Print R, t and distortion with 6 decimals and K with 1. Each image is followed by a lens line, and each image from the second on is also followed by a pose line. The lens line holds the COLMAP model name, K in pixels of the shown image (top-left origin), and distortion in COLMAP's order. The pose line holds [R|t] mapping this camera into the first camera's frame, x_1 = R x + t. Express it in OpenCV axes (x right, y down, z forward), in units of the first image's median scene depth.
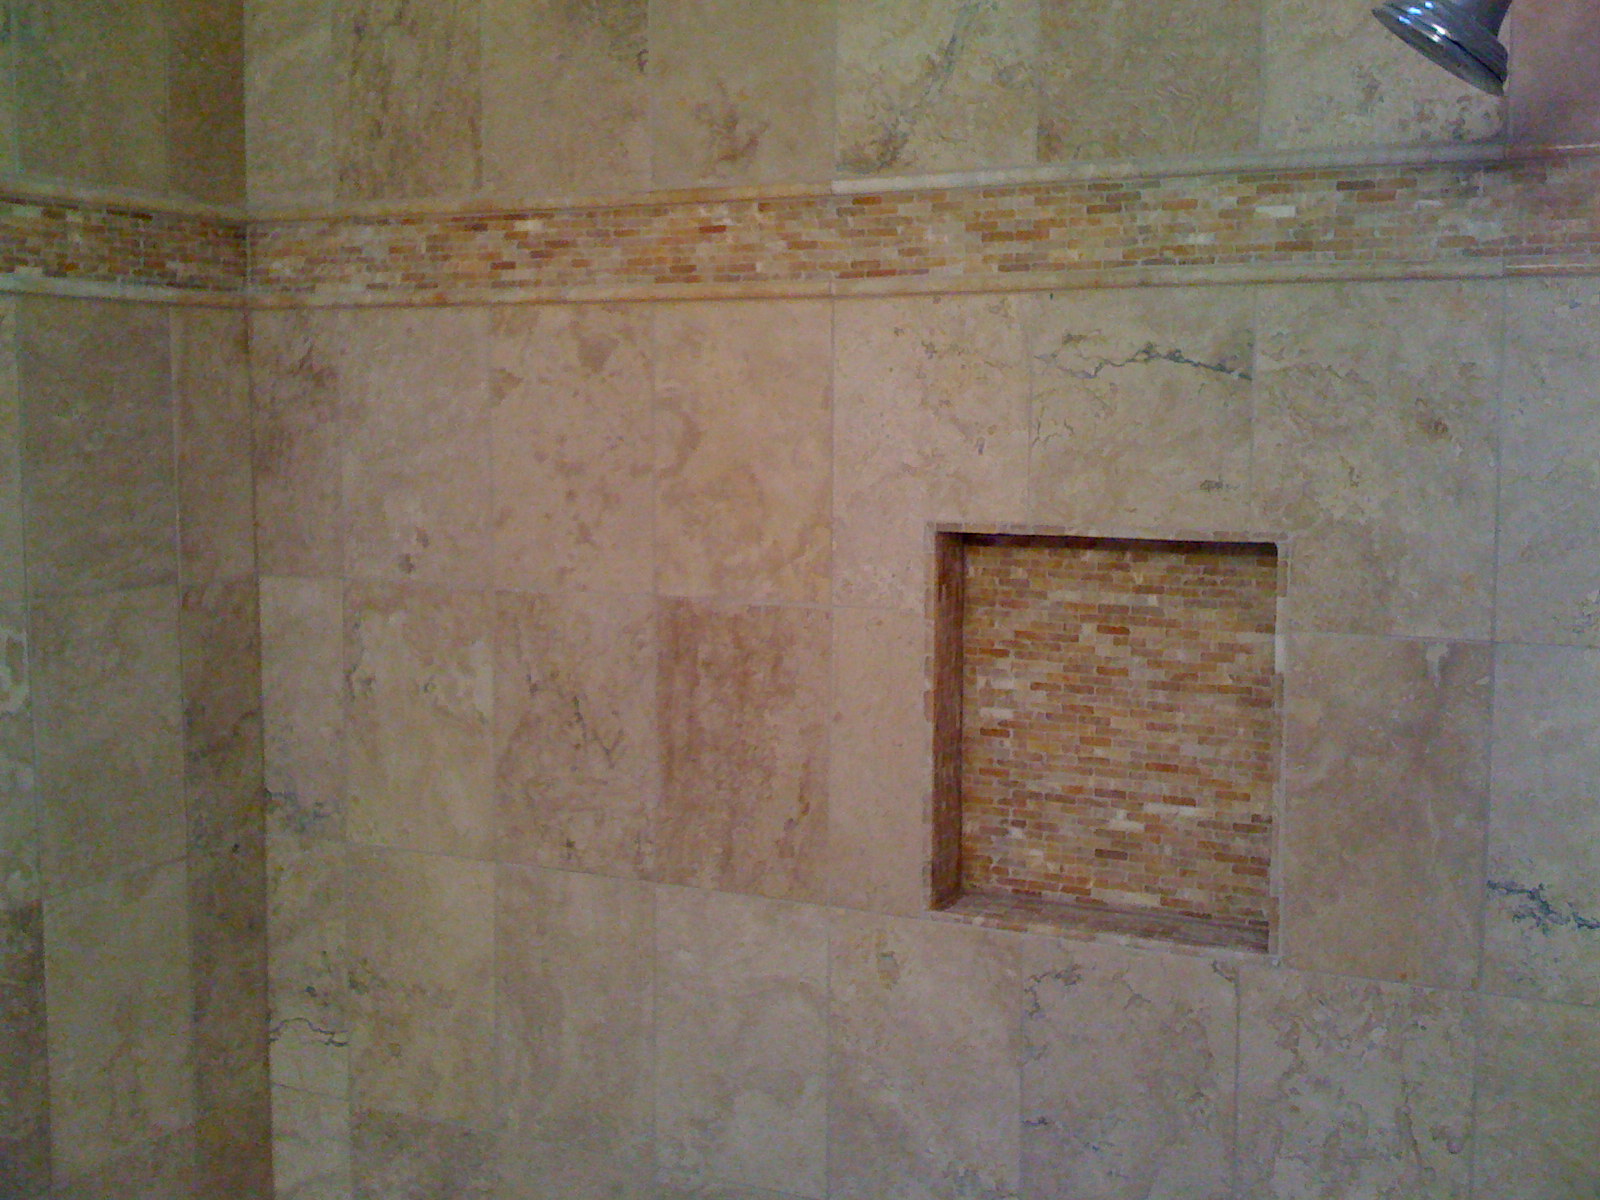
lens RADIAL K [[1764.8, 0, 797.7], [0, 1764.8, 567.9], [0, 0, 1]] dist [0.176302, -0.611715]
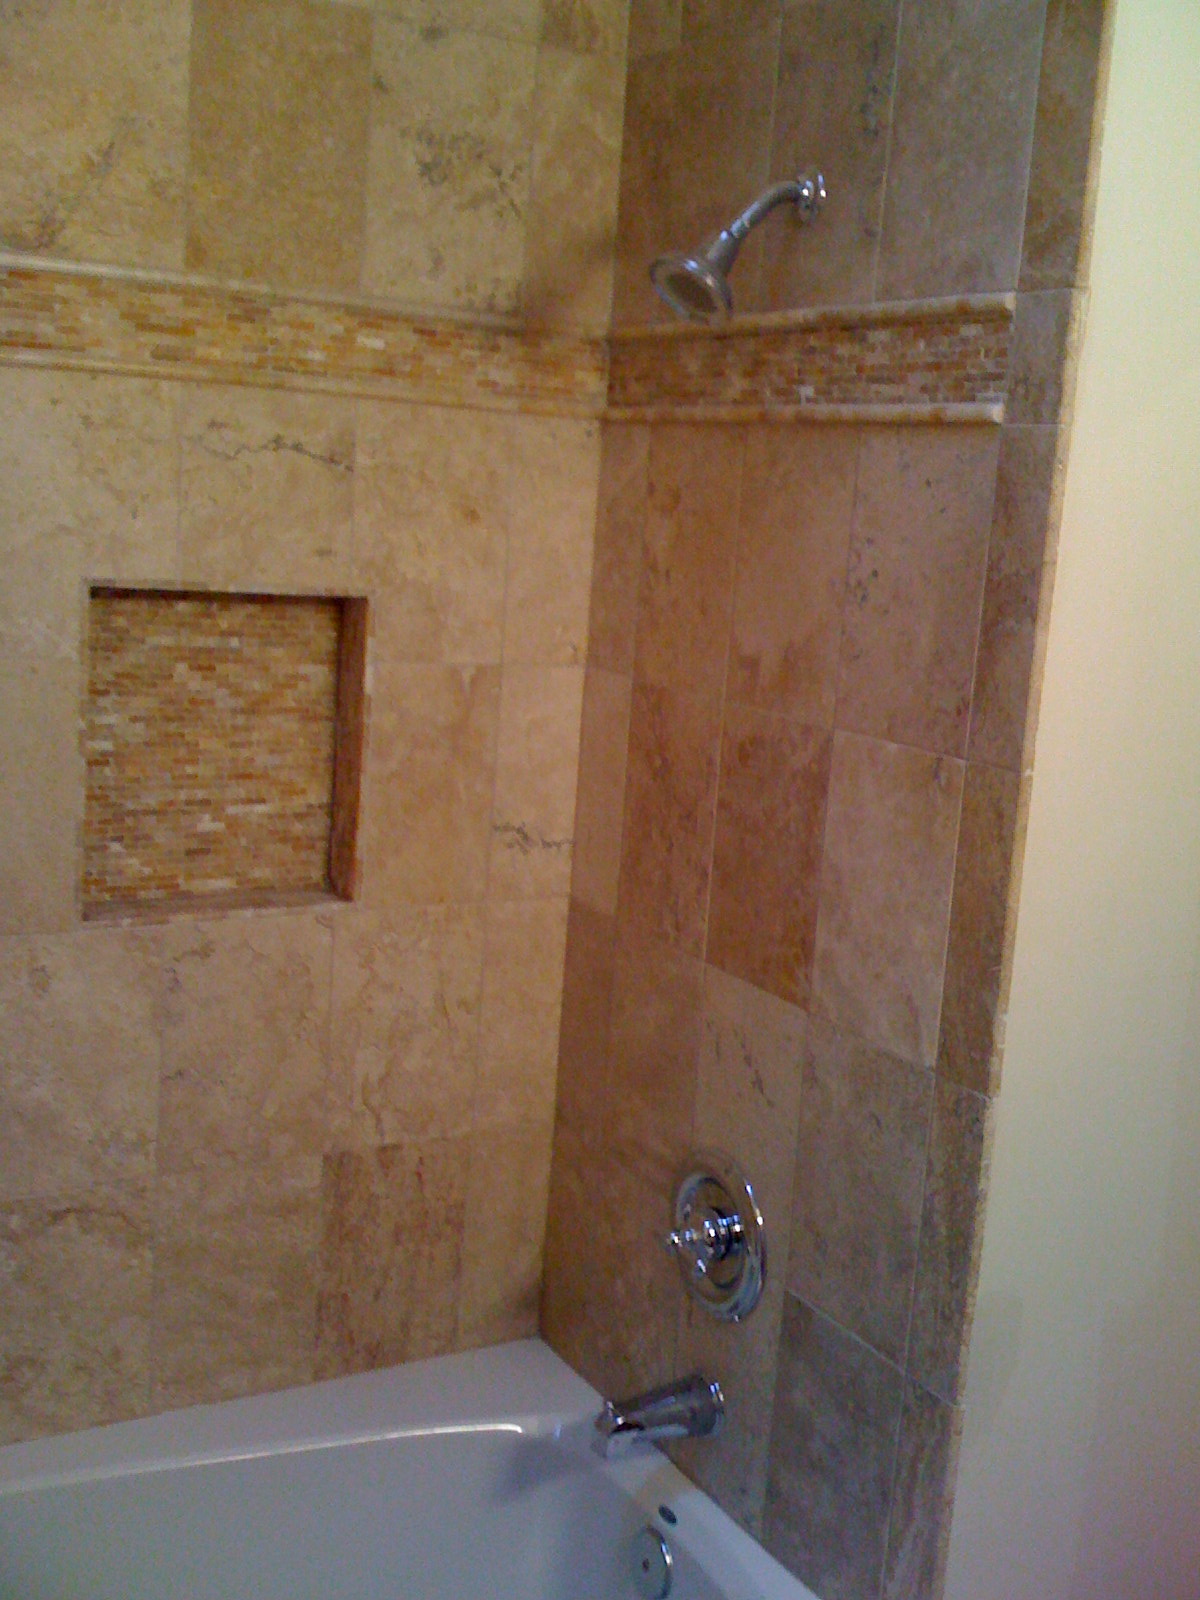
lens RADIAL K [[1764.8, 0, 600.0], [0, 1764.8, 800.0], [0, 0, 1]] dist [0.176302, -0.611715]
pose [[0.563123, -0.108894, 0.819167, -0.701910], [0.006178, 0.991807, 0.127596, -0.029953], [-0.826350, -0.066791, 0.559183, 0.097149]]
